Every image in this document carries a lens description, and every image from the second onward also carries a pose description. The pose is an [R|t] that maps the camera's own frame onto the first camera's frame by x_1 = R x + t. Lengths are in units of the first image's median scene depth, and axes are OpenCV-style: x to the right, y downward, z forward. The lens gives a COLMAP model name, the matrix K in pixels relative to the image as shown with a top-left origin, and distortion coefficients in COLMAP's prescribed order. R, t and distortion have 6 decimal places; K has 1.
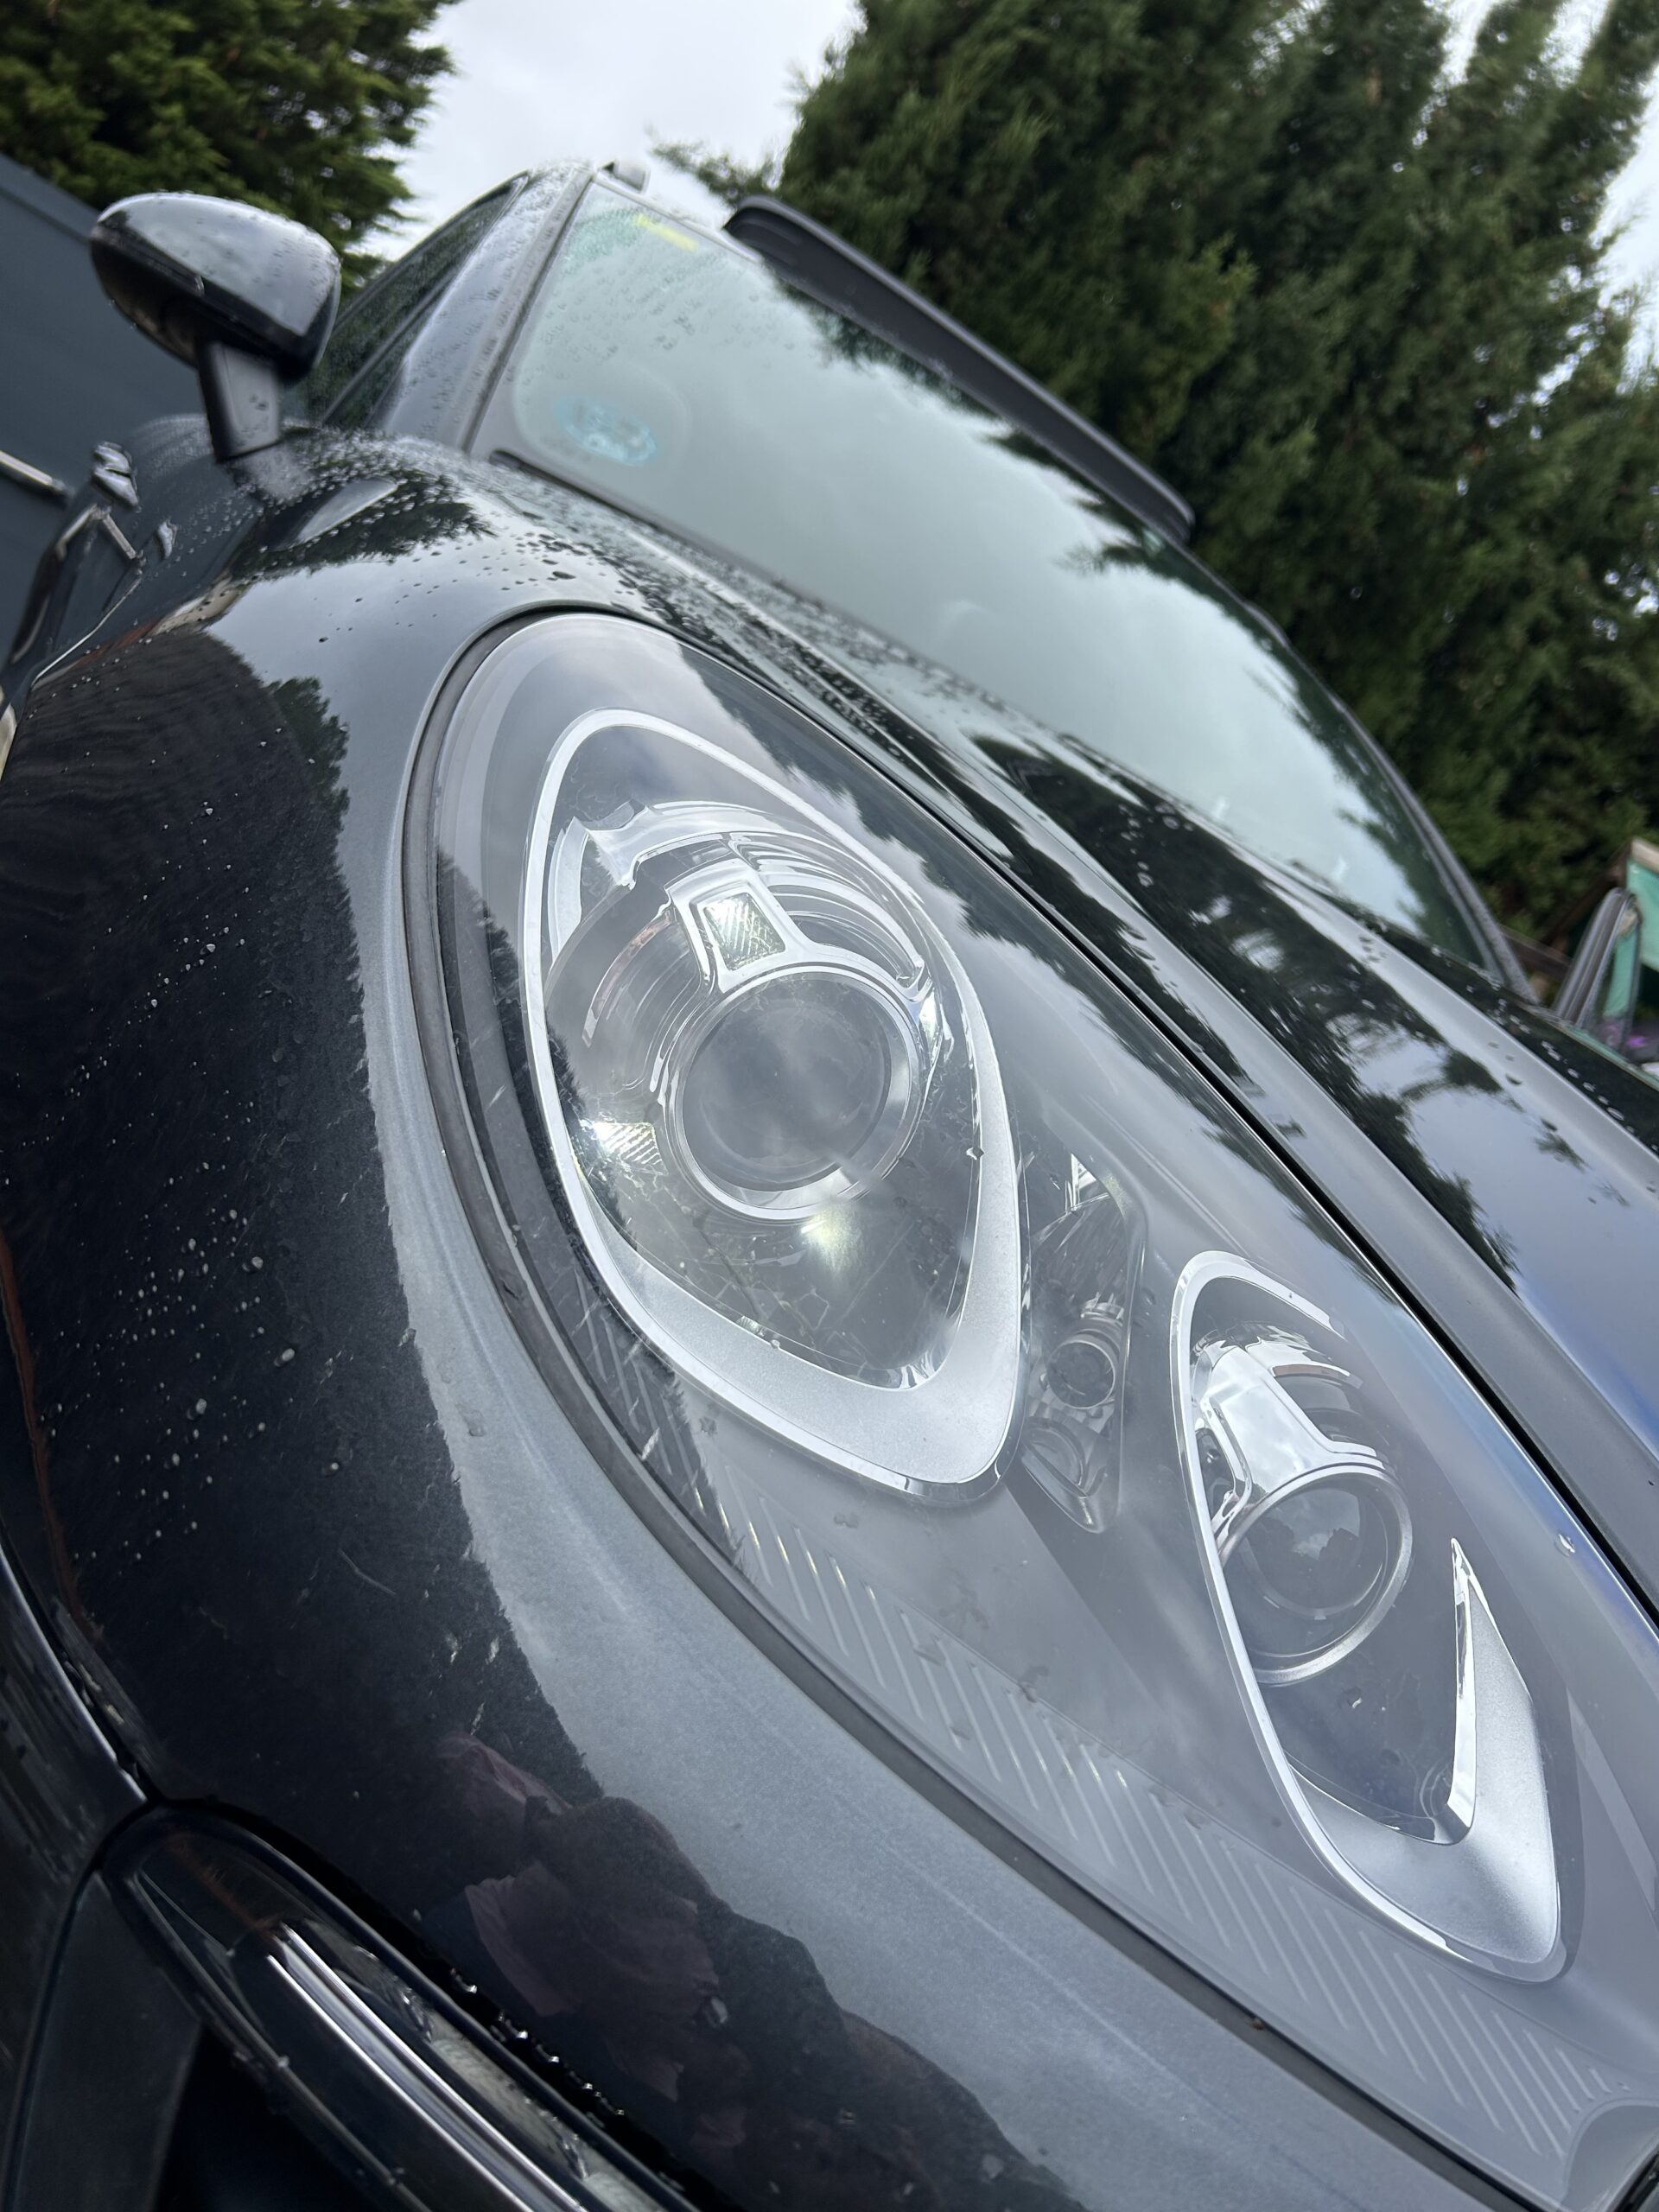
lens RADIAL K [[1709.9, 0, 825.4], [0, 1709.9, 1158.7], [0, 0, 1]] dist [-0.037055, 0.004817]
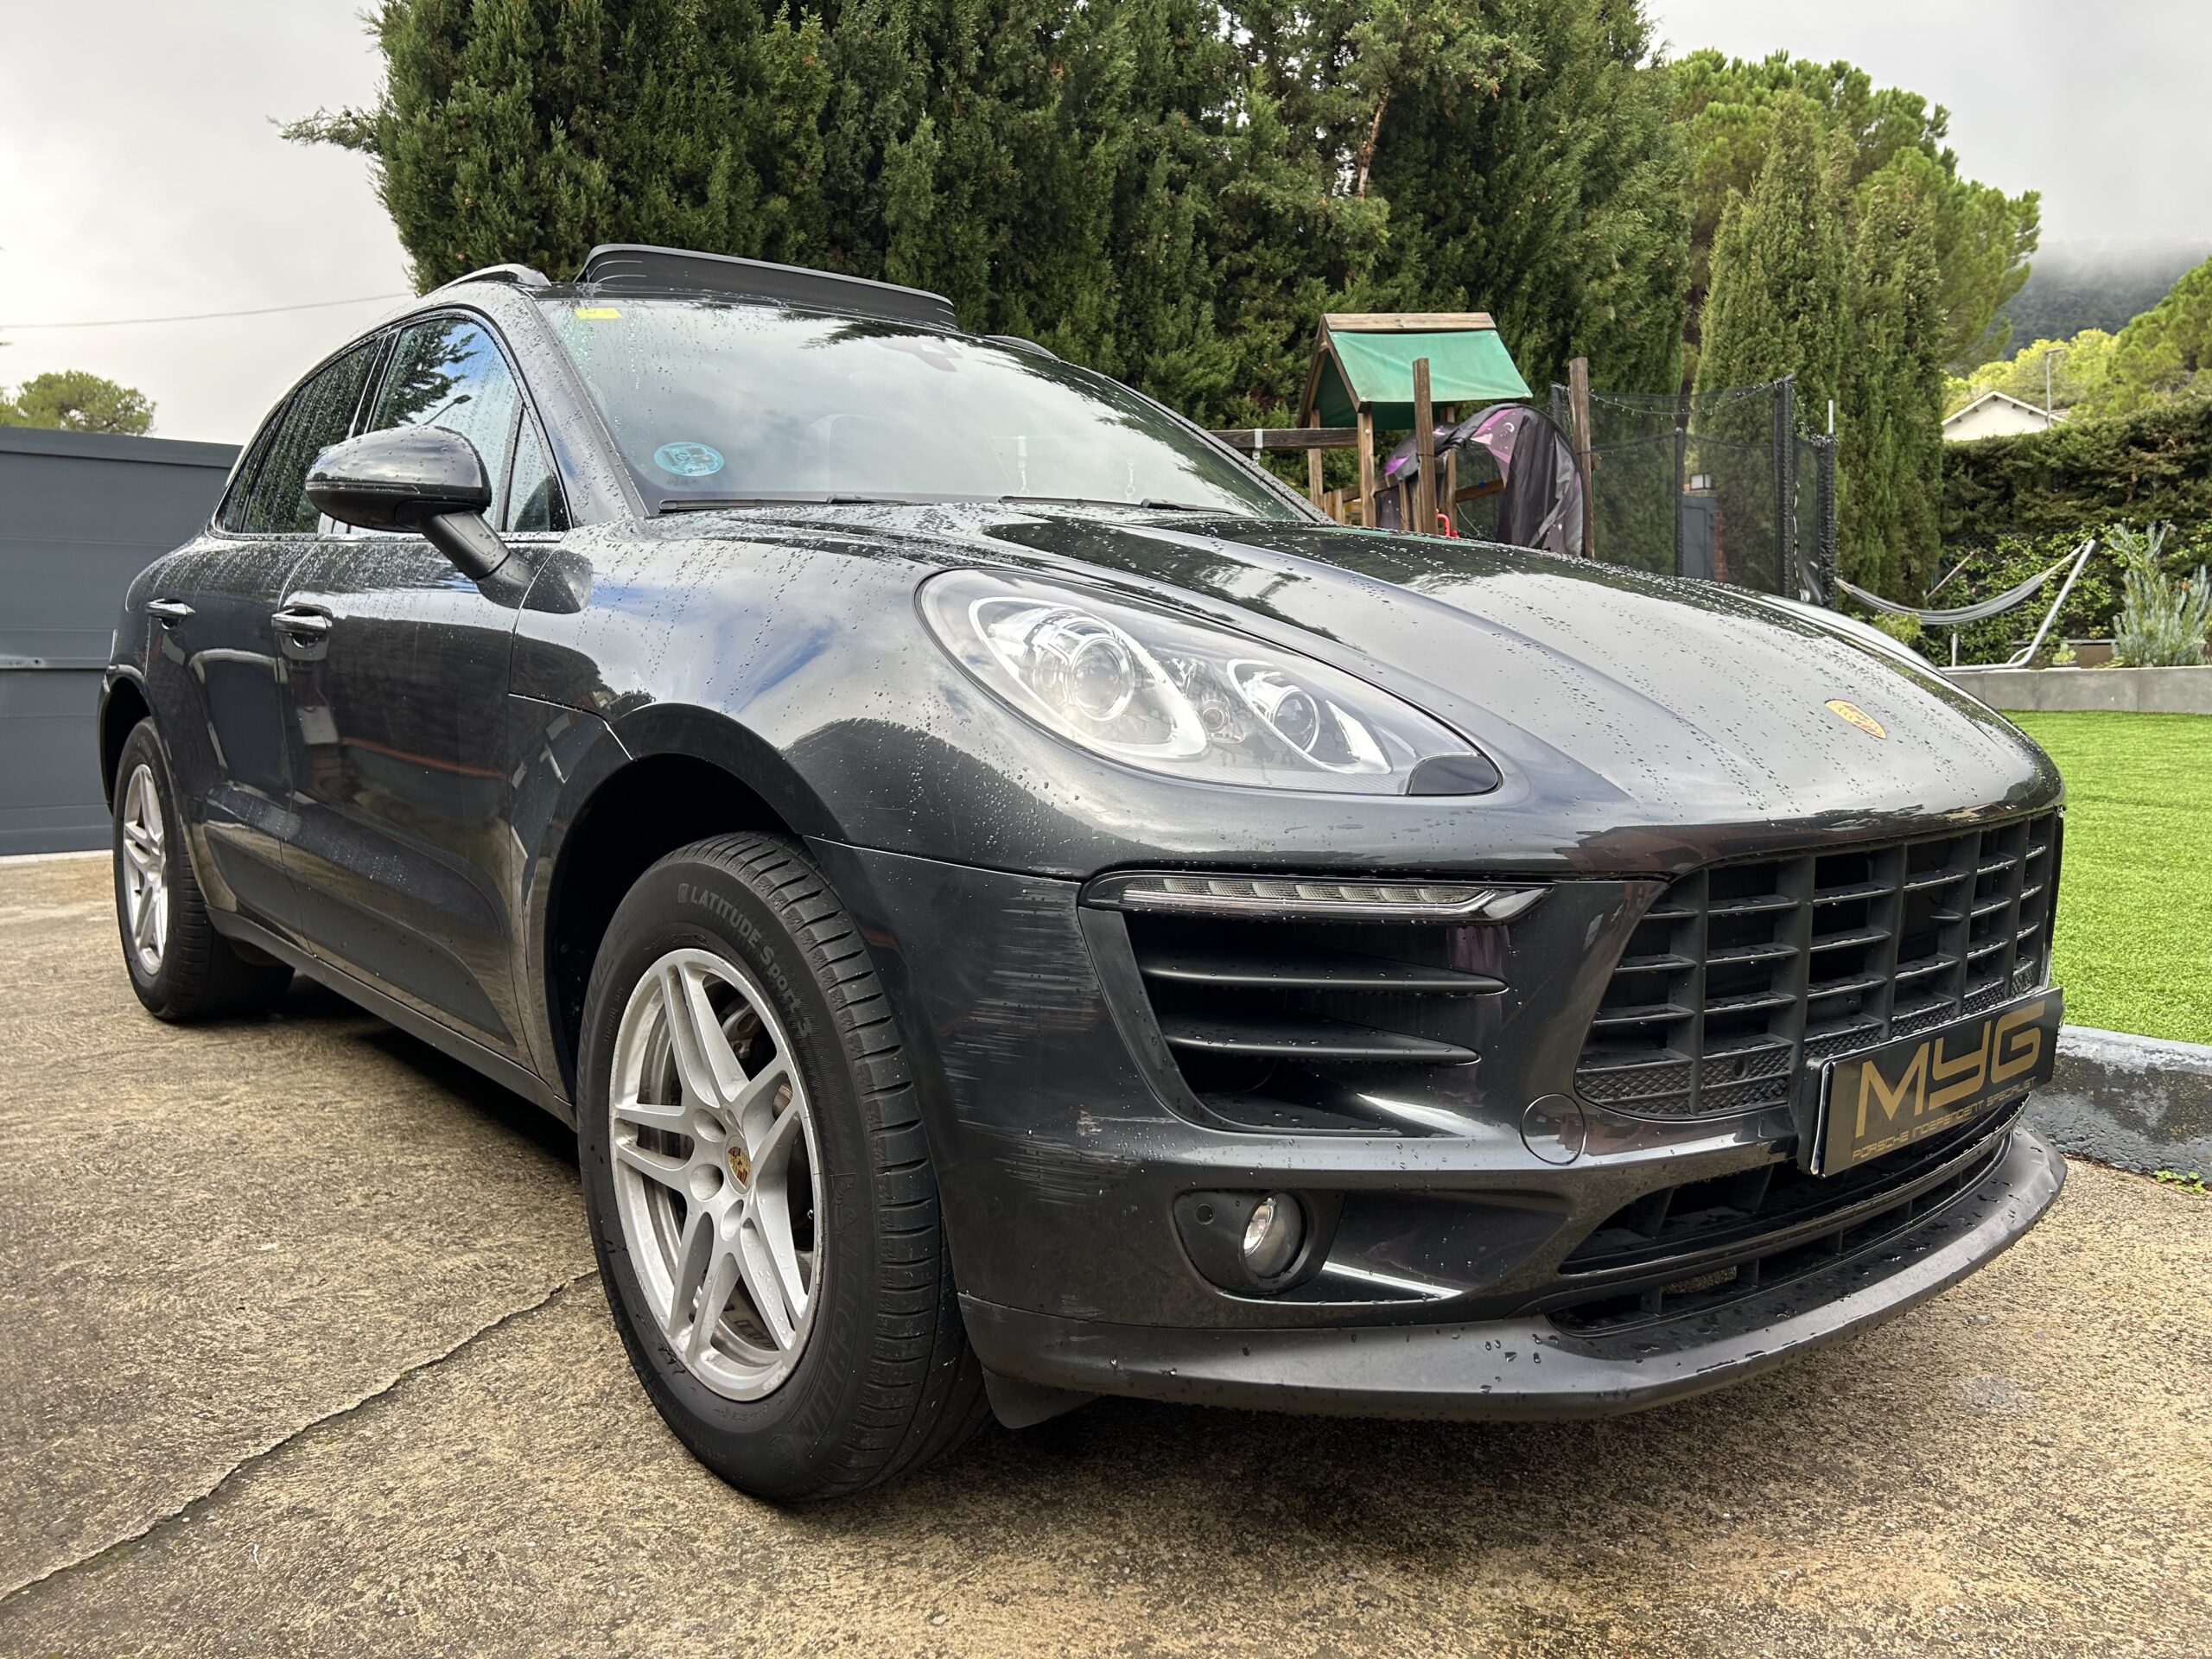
lens RADIAL K [[1666.9, 0, 1139.0], [0, 1666.9, 836.1], [0, 0, 1]] dist [0.052152, -0.057338]
pose [[0.853590, -0.486219, 0.187018, -0.046017], [0.484301, 0.872911, 0.058988, 0.004690], [-0.191931, 0.040221, 0.980584, -0.141382]]
